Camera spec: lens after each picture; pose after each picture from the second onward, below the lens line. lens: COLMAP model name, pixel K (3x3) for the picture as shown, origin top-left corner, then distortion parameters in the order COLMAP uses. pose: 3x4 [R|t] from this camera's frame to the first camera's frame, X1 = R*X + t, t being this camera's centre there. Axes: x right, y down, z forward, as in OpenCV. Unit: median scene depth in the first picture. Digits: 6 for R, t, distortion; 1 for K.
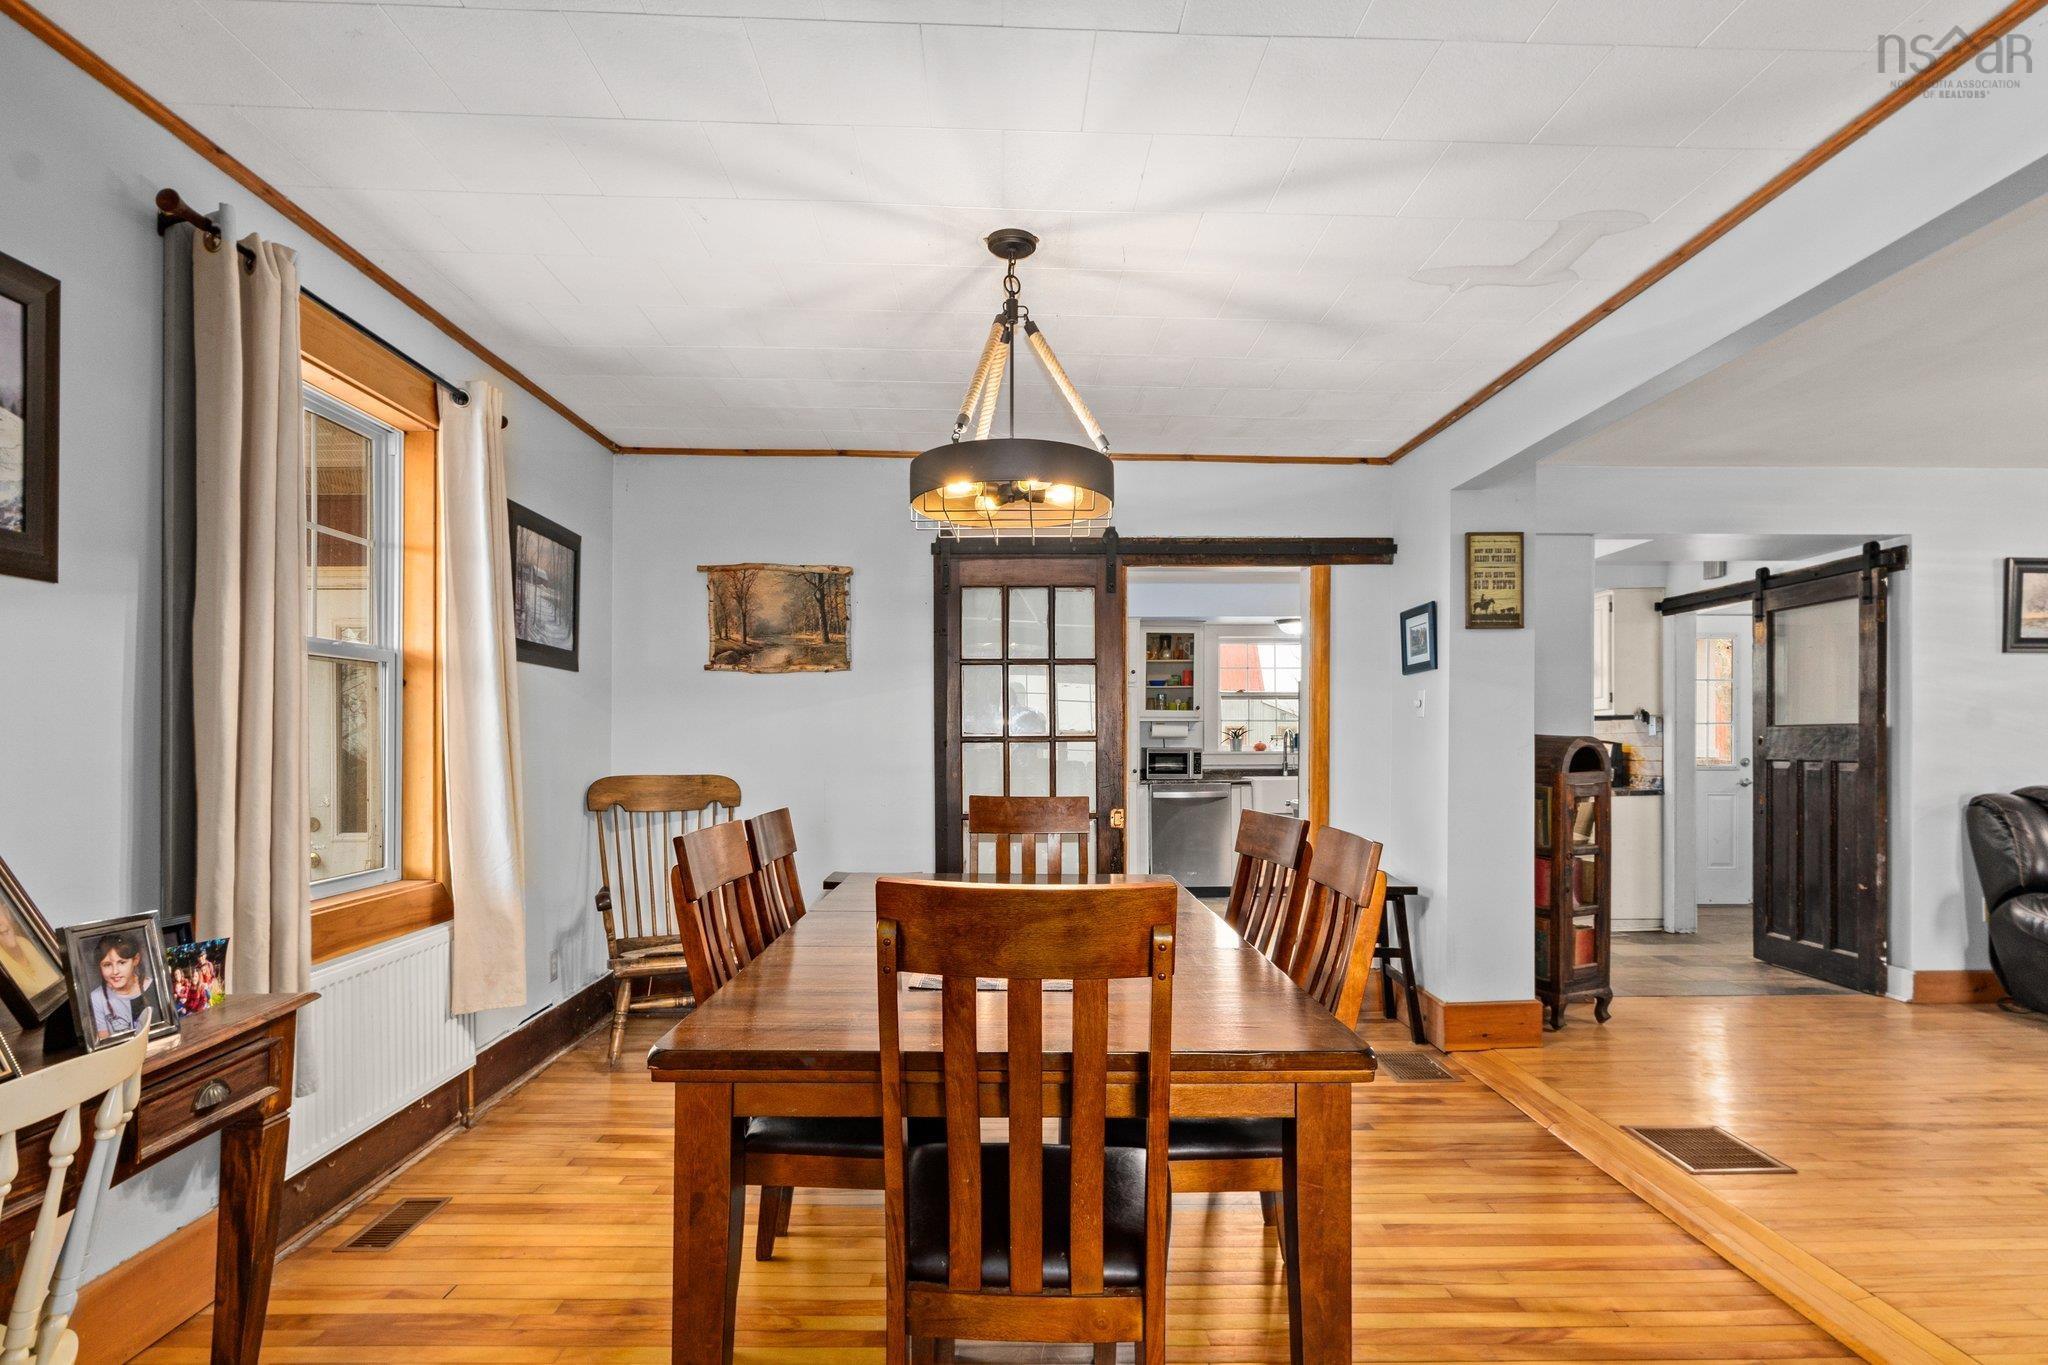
lens RADIAL K [[1035.3, 0, 1031.6], [0, 1035.3, 752.0], [0, 0, 1]] dist [0.001281, 0.001327]
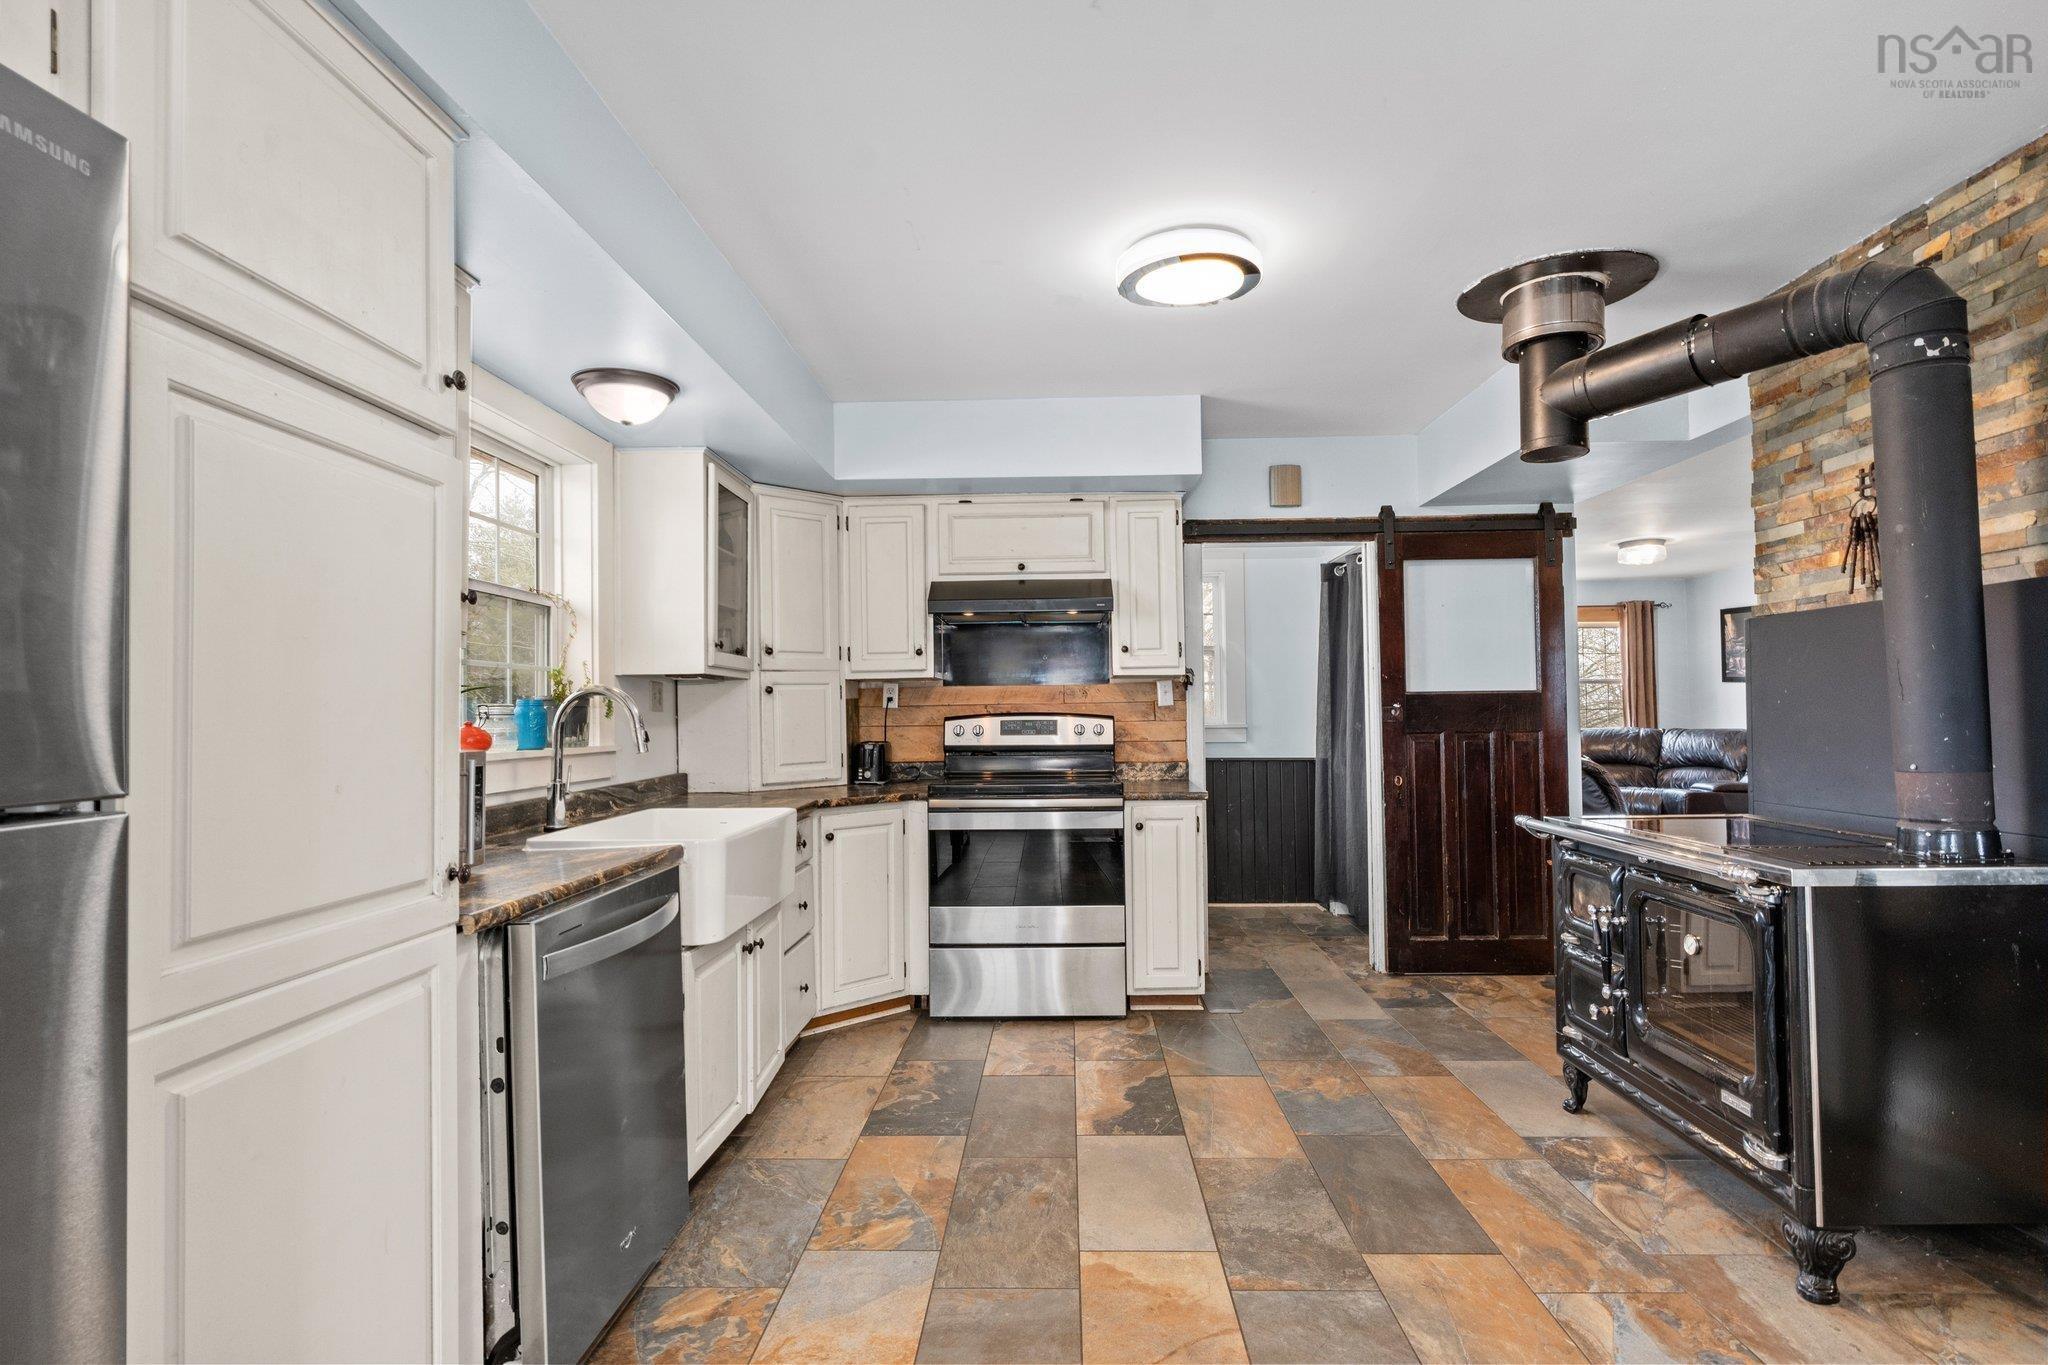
lens RADIAL K [[1012.0, 0, 1033.6], [0, 1012.0, 692.5], [0, 0, 1]] dist [-0.000880, 0.000316]
pose [[0.046396, 0.020183, 0.998719, -0.160146], [0.022706, 0.999516, -0.021254, -0.017487], [-0.998665, 0.023663, 0.045915, 1.540367]]
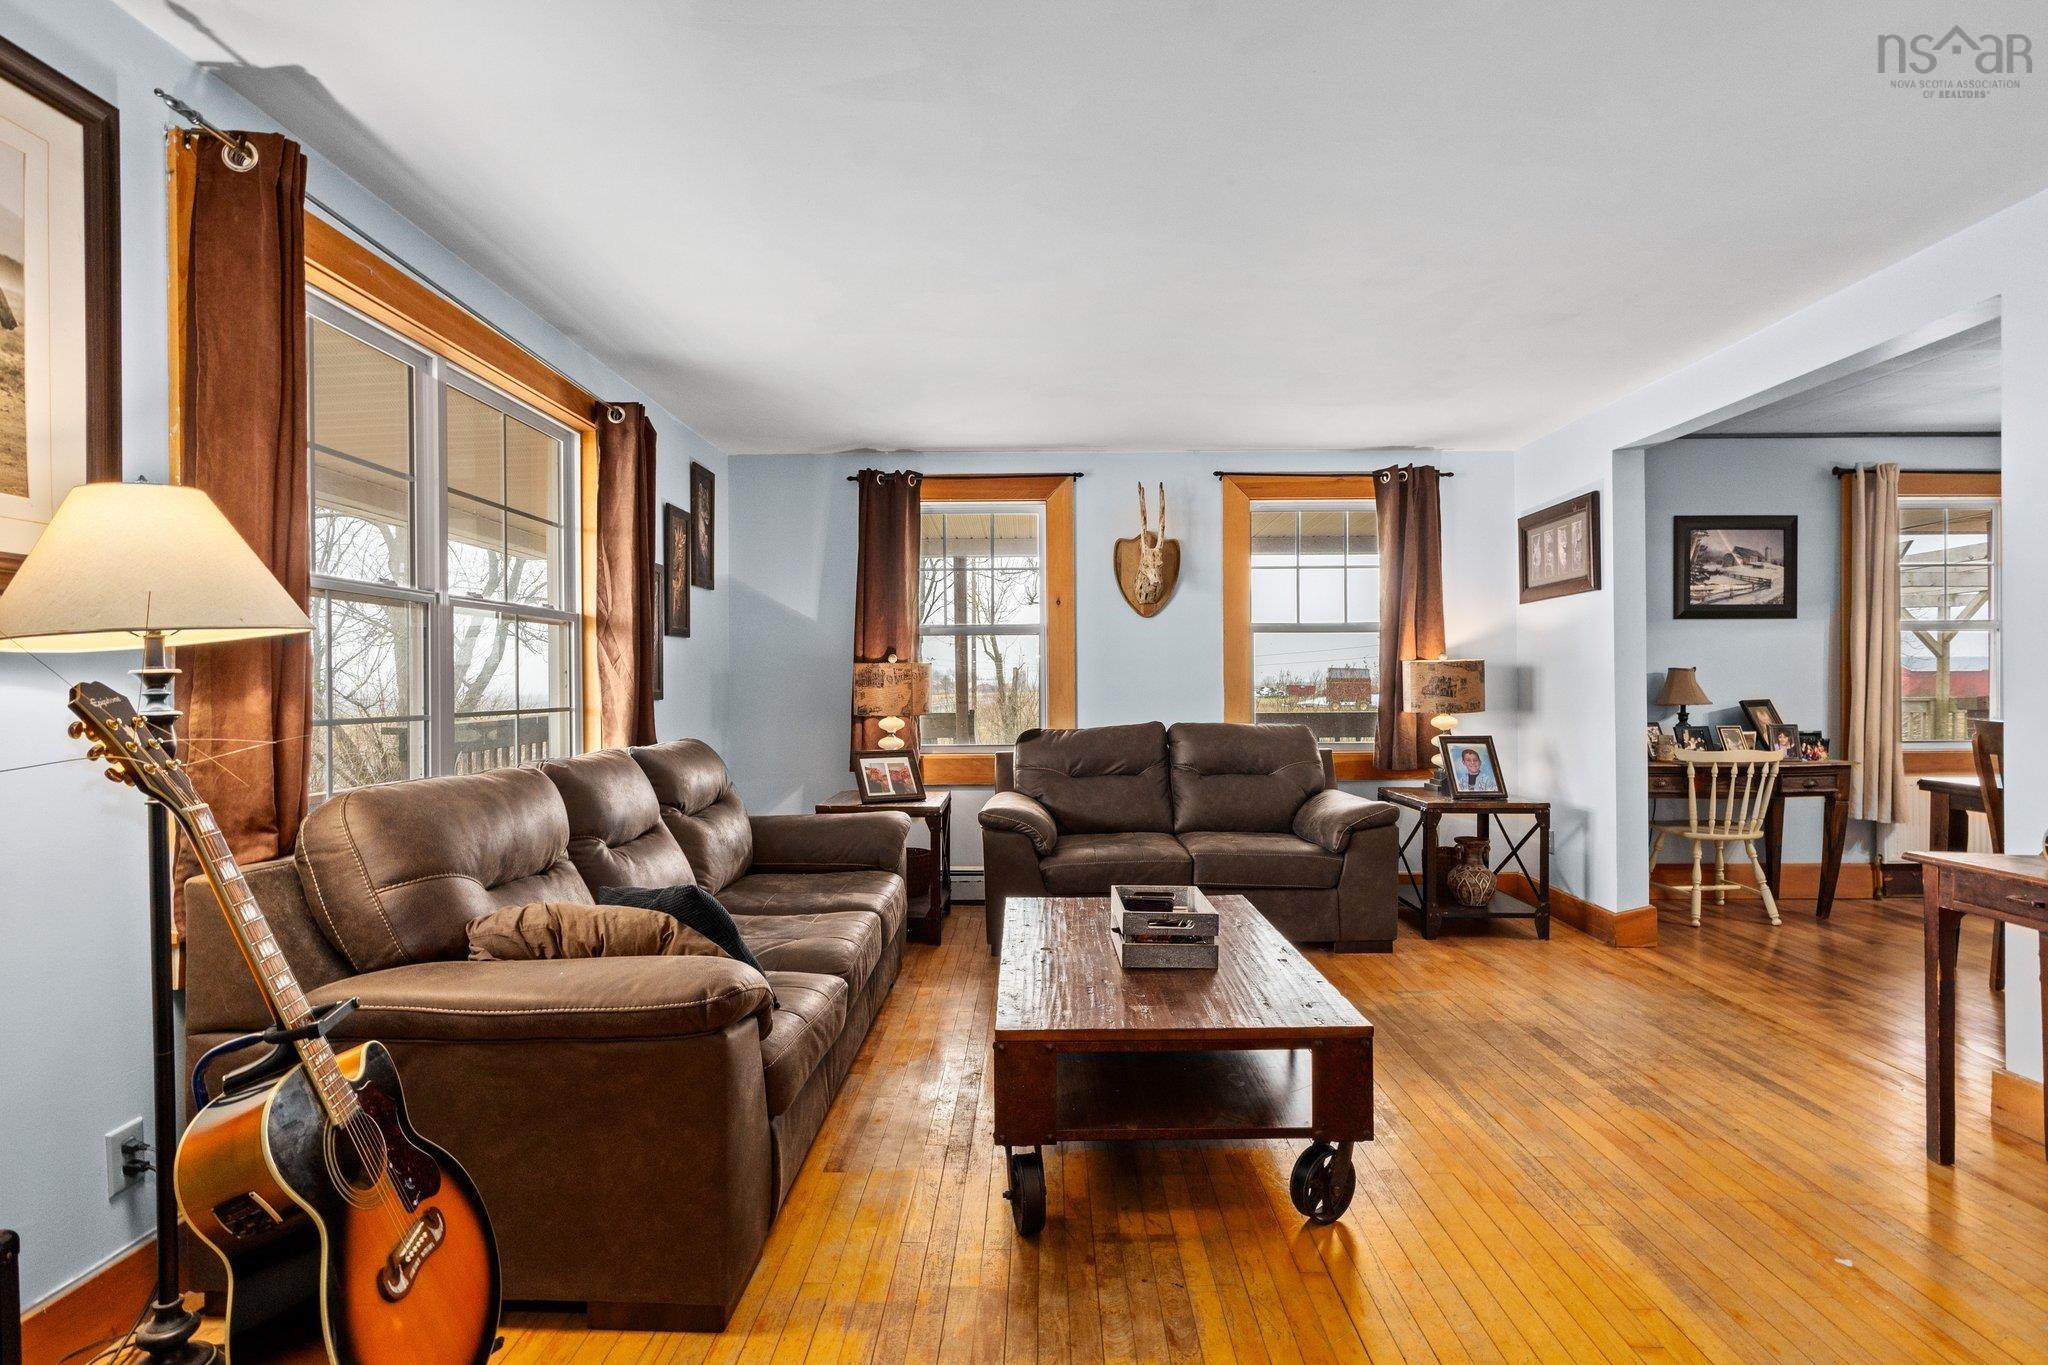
lens RADIAL K [[1033.3, 0, 1027.7], [0, 1033.3, 681.2], [0, 0, 1]] dist [0.002060, 0.000725]
pose [[-0.025667, -0.000725, -0.999670, 0.859705], [-0.005961, 0.999982, -0.000572, 0.012895], [0.999653, 0.005945, -0.025671, -0.463426]]
